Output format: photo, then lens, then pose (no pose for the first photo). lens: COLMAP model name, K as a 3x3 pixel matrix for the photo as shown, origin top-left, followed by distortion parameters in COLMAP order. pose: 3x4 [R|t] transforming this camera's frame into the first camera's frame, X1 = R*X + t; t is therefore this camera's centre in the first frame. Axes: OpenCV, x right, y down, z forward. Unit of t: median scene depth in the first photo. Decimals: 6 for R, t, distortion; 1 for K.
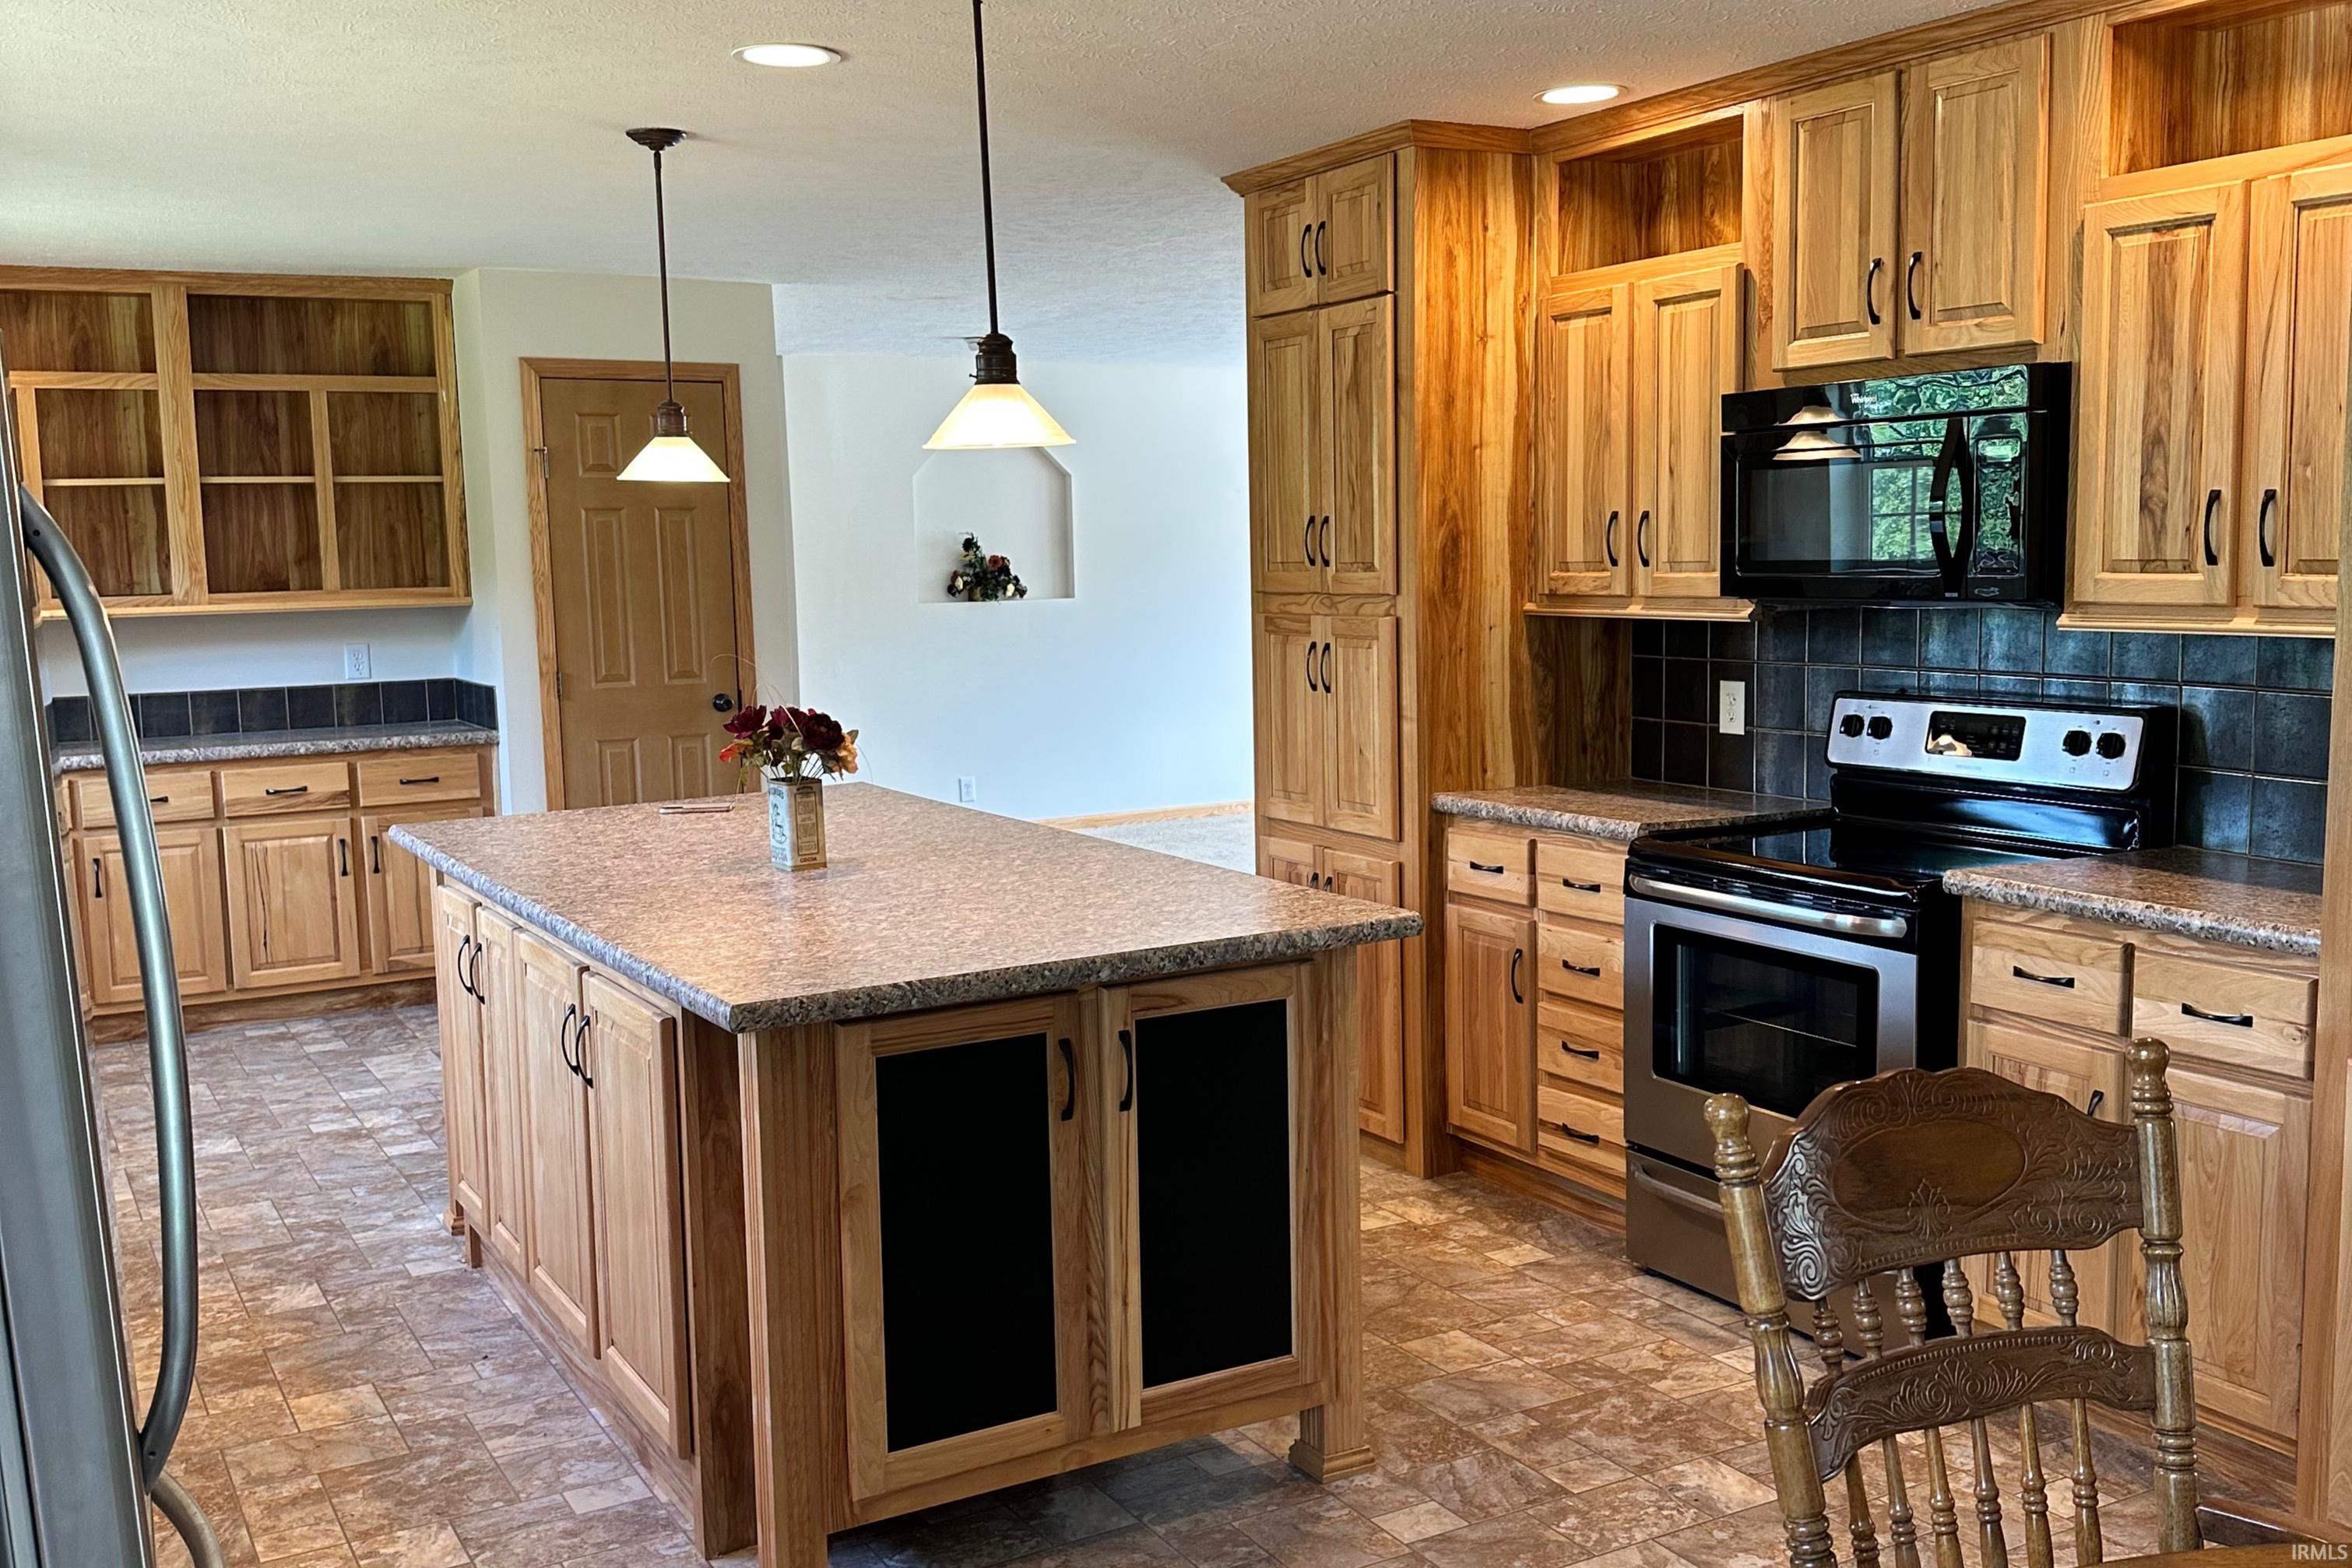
lens RADIAL K [[2132.6, 0, 1217.1], [0, 2132.6, 790.3], [0, 0, 1]] dist [0.182891, -0.383083]
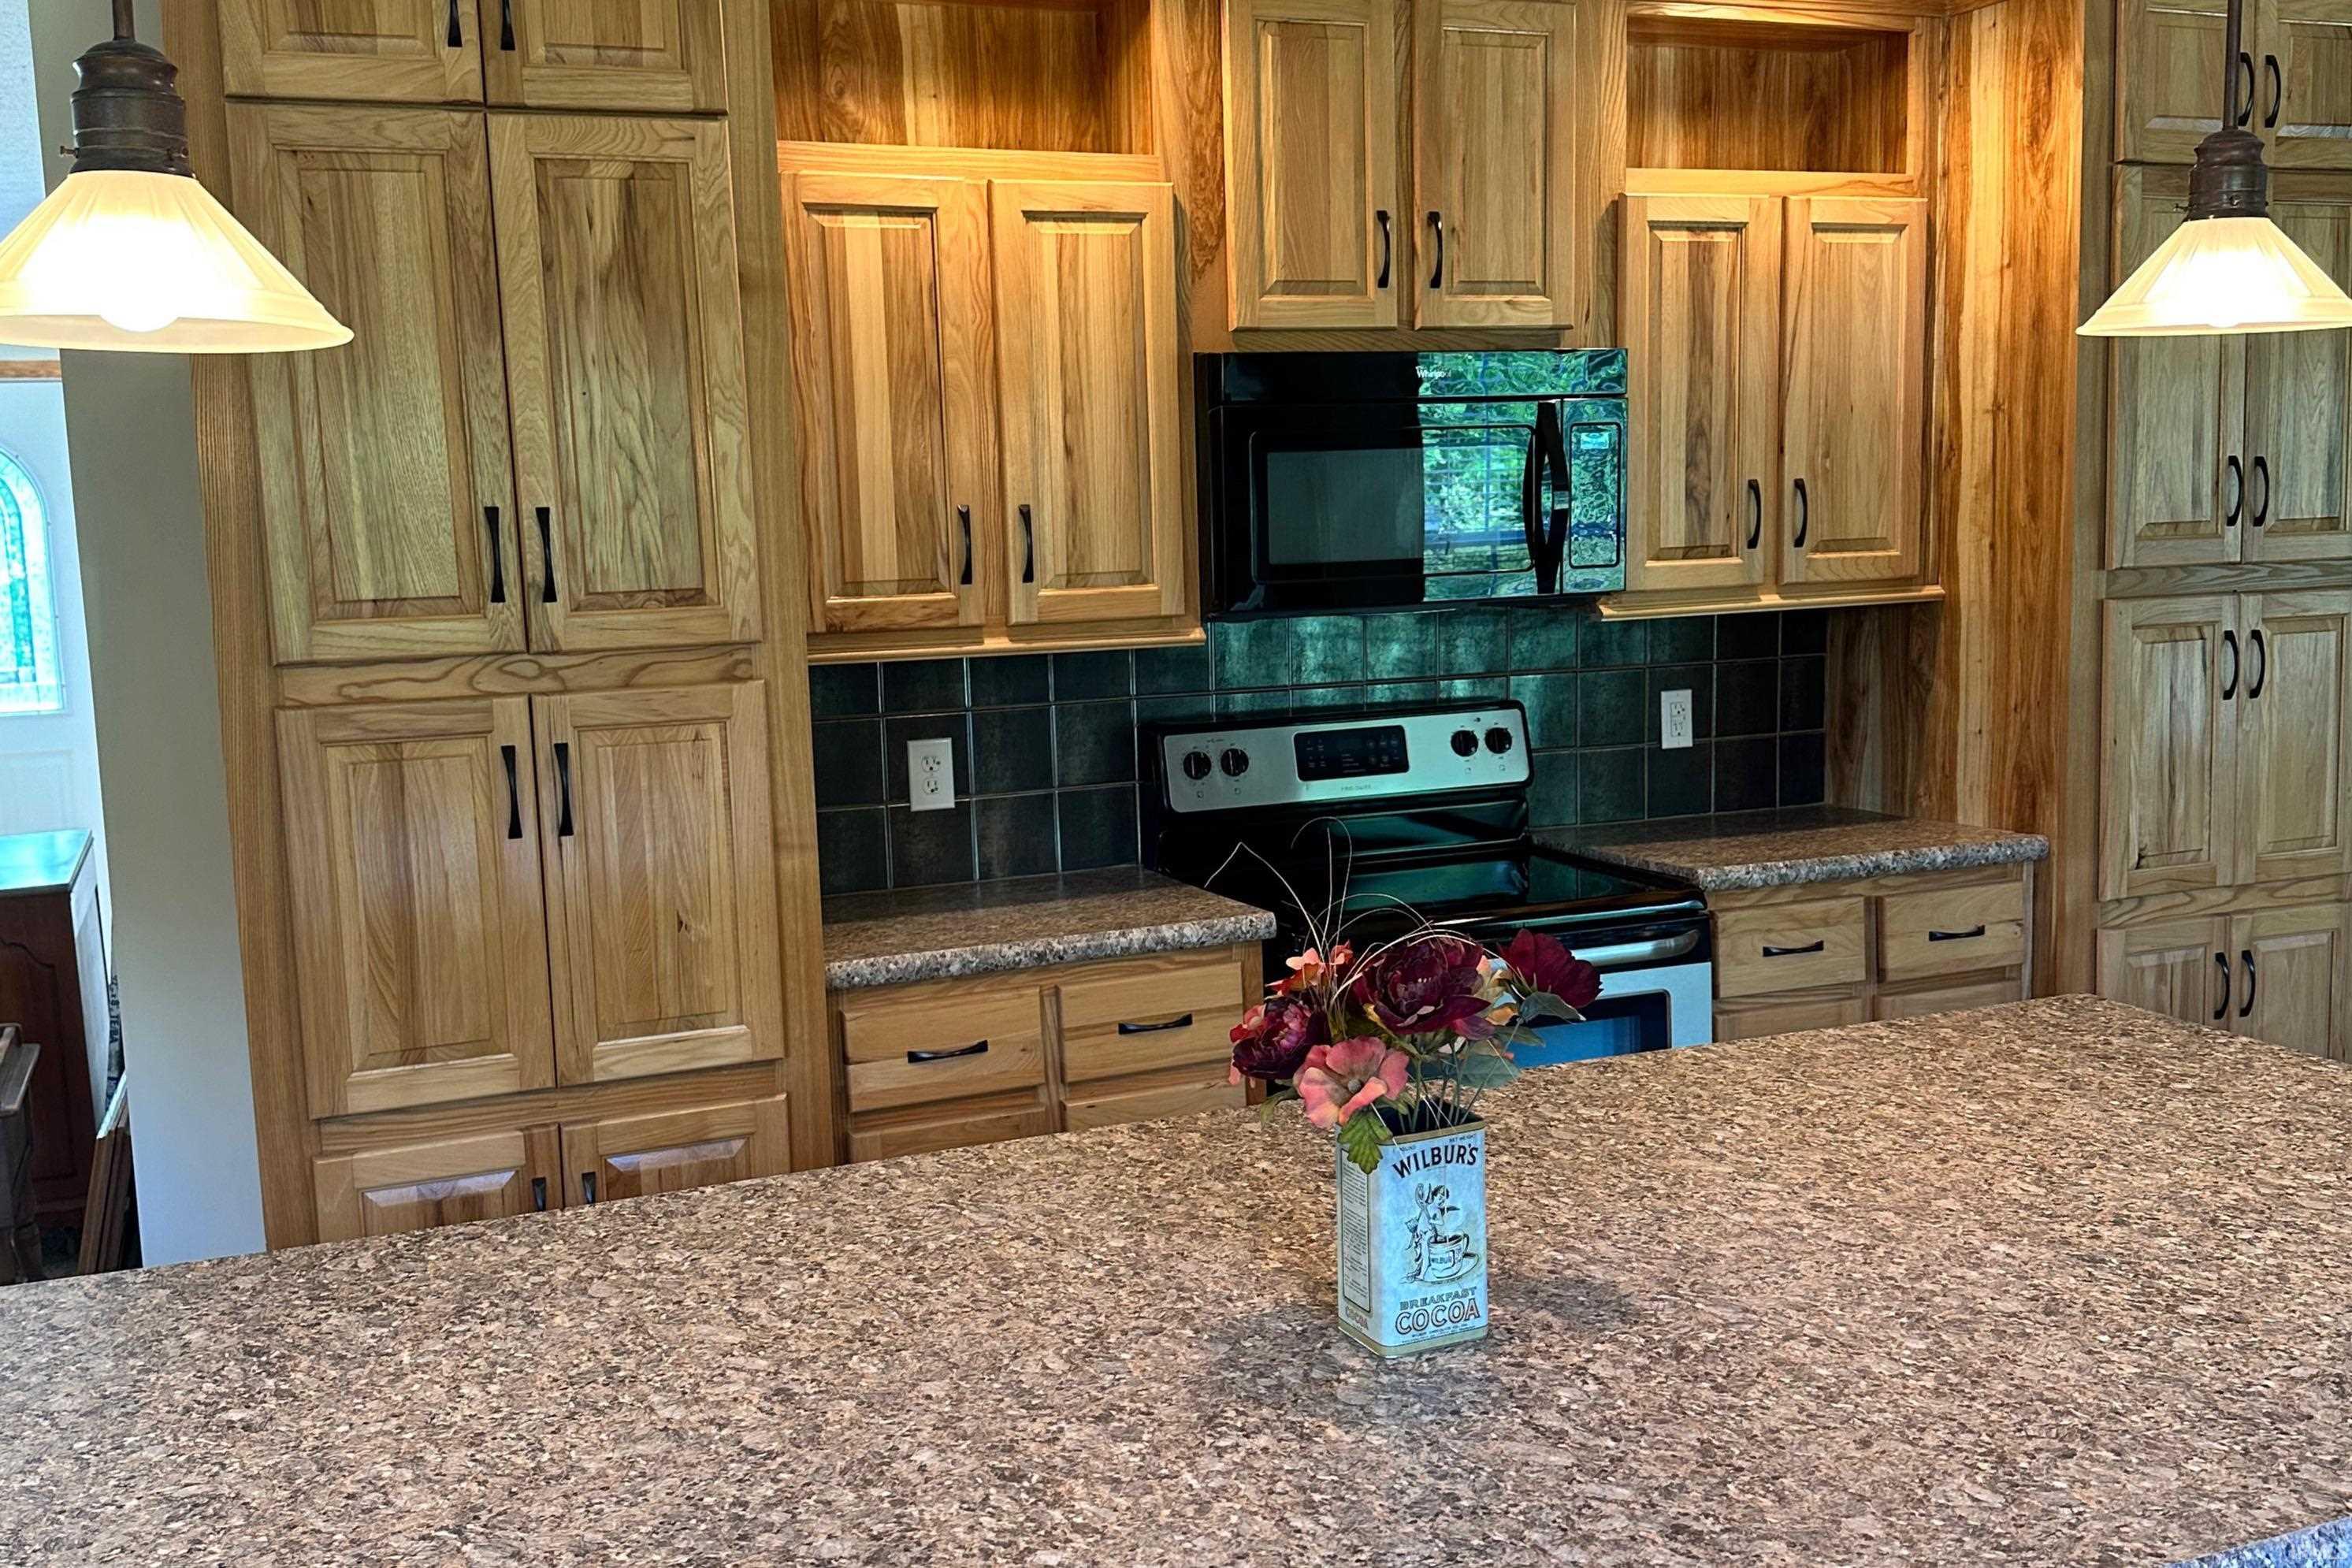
lens RADIAL K [[2127.6, 0, 1173.5], [0, 2127.6, 797.6], [0, 0, 1]] dist [0.180925, -0.359388]
pose [[0.166788, -0.116994, 0.979027, -0.583350], [0.144368, 0.985132, 0.093129, -0.107774], [-0.975367, 0.125807, 0.181198, 0.967141]]
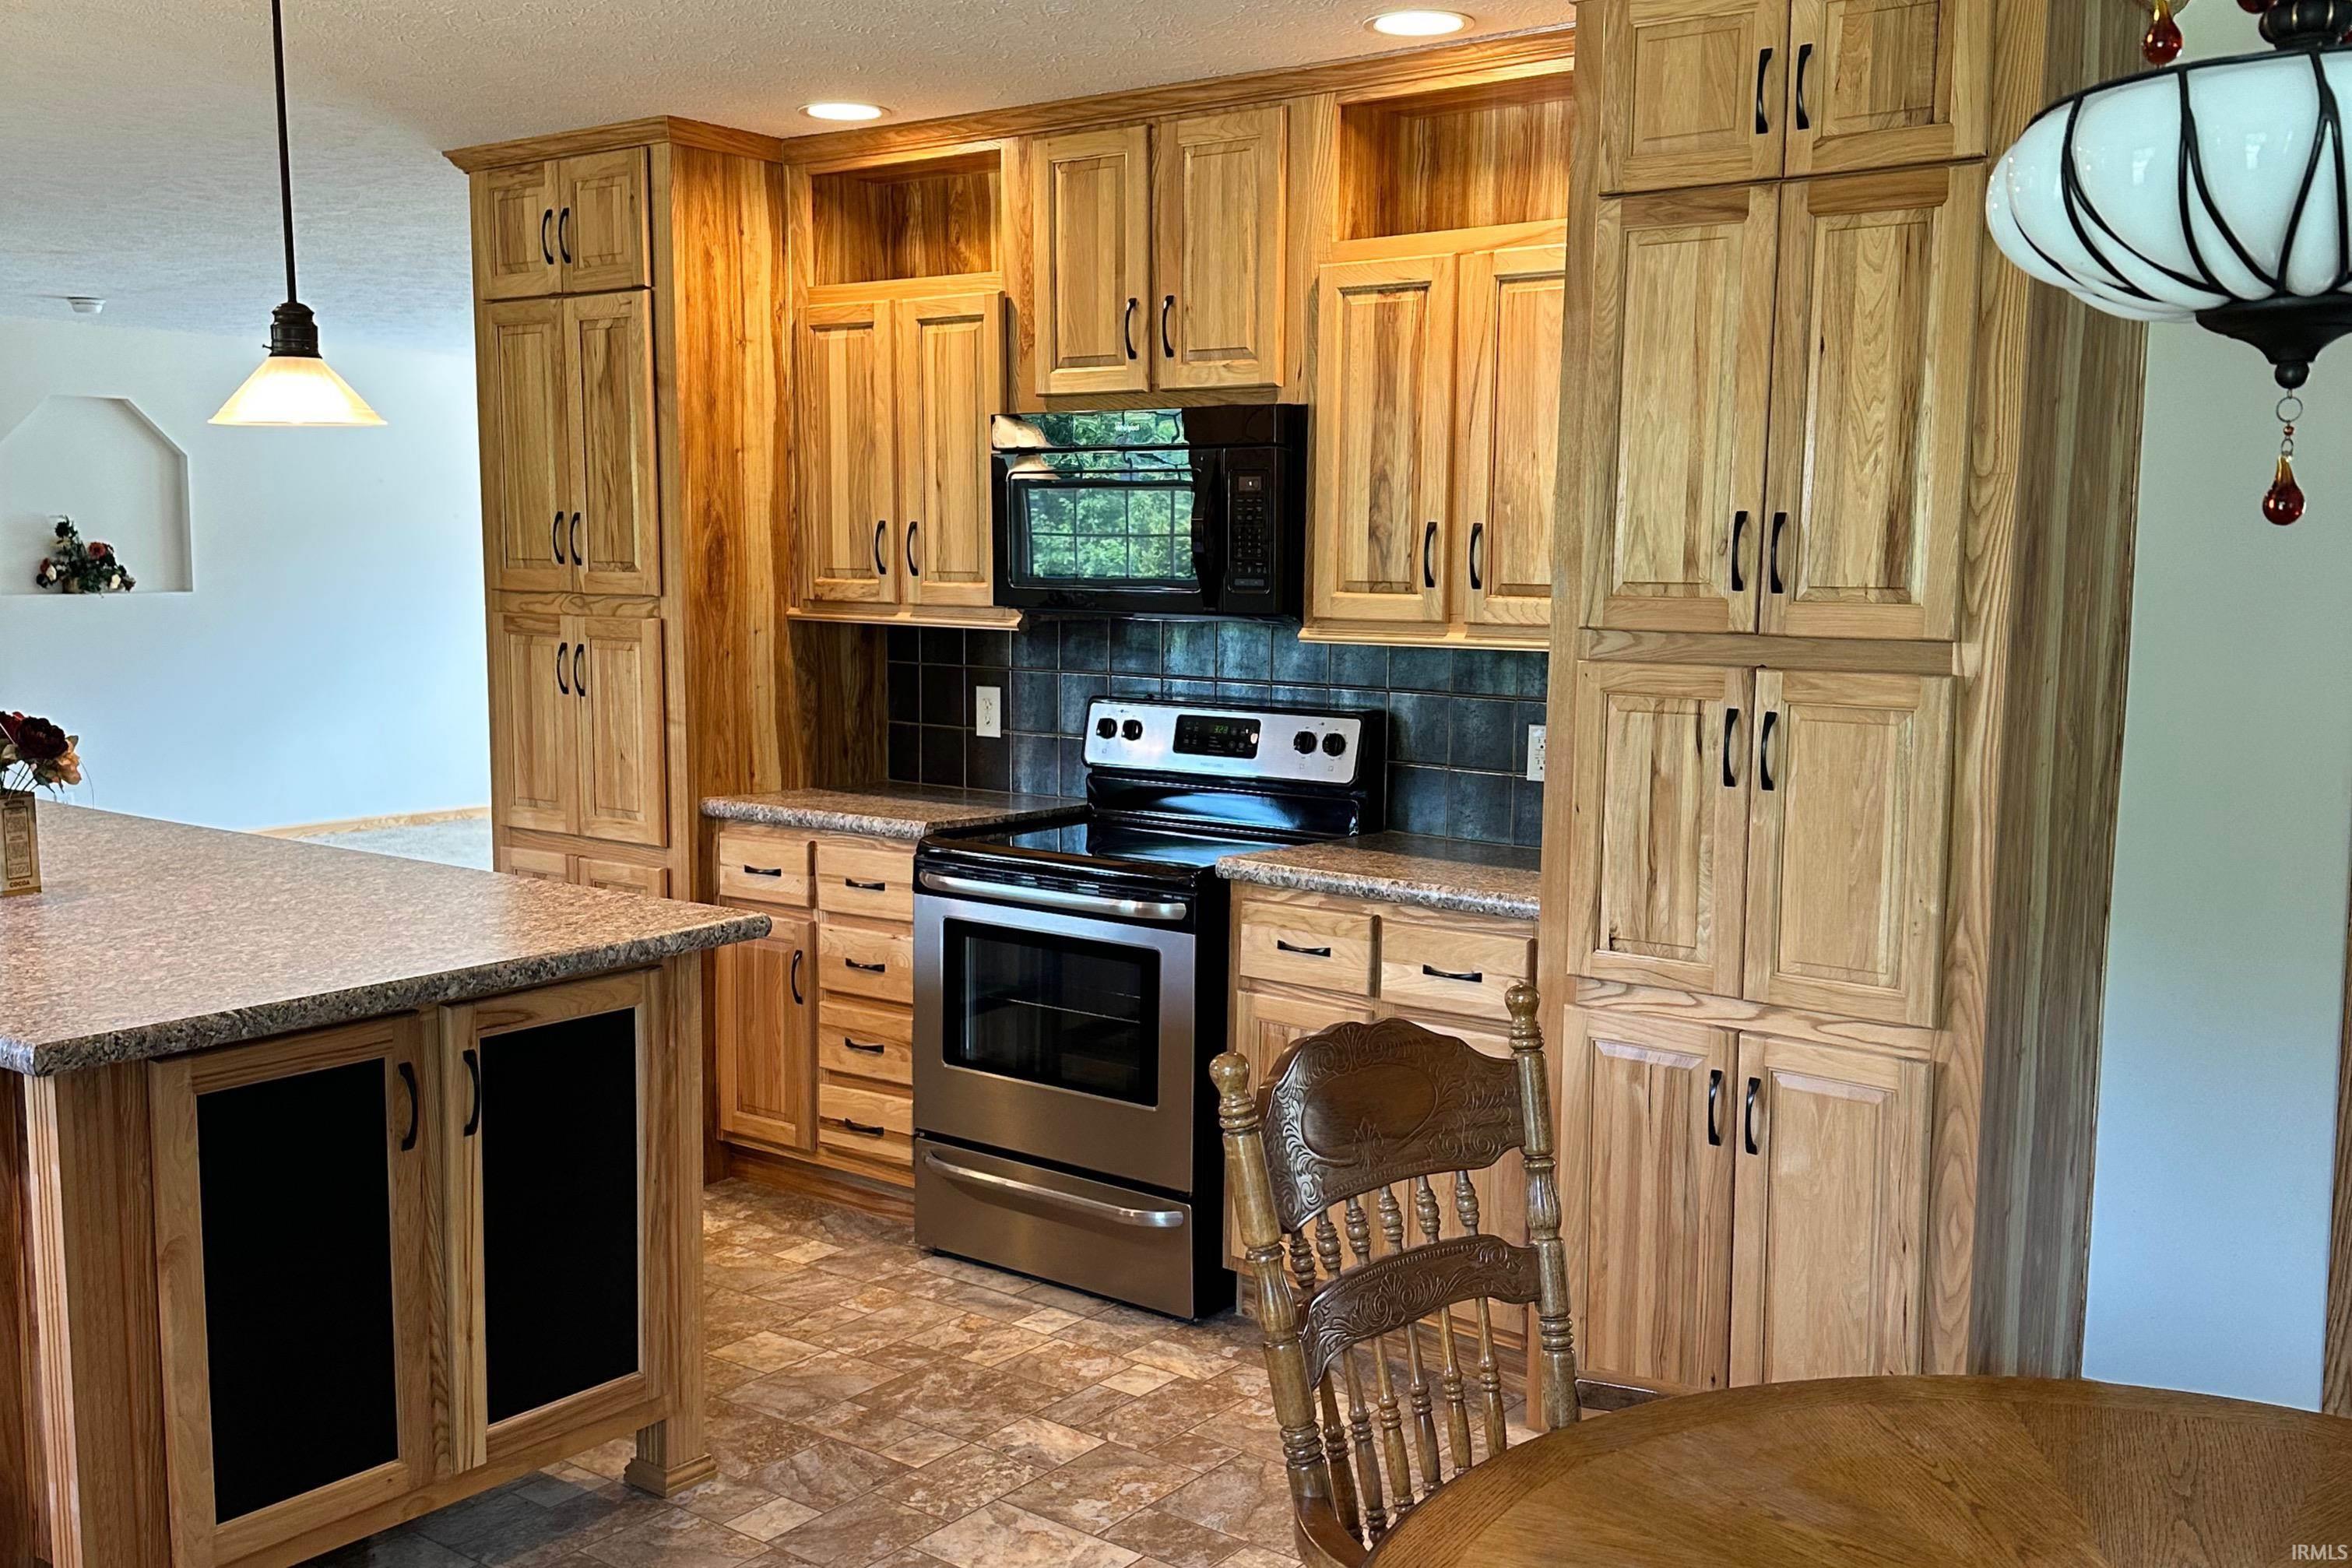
lens RADIAL K [[2127.6, 0, 1173.5], [0, 2127.6, 797.6], [0, 0, 1]] dist [0.180925, -0.359388]
pose [[0.925154, -0.017203, 0.379202, -0.090637], [0.017465, 0.999844, 0.002749, 0.002867], [-0.379190, 0.004080, 0.925310, -0.001352]]
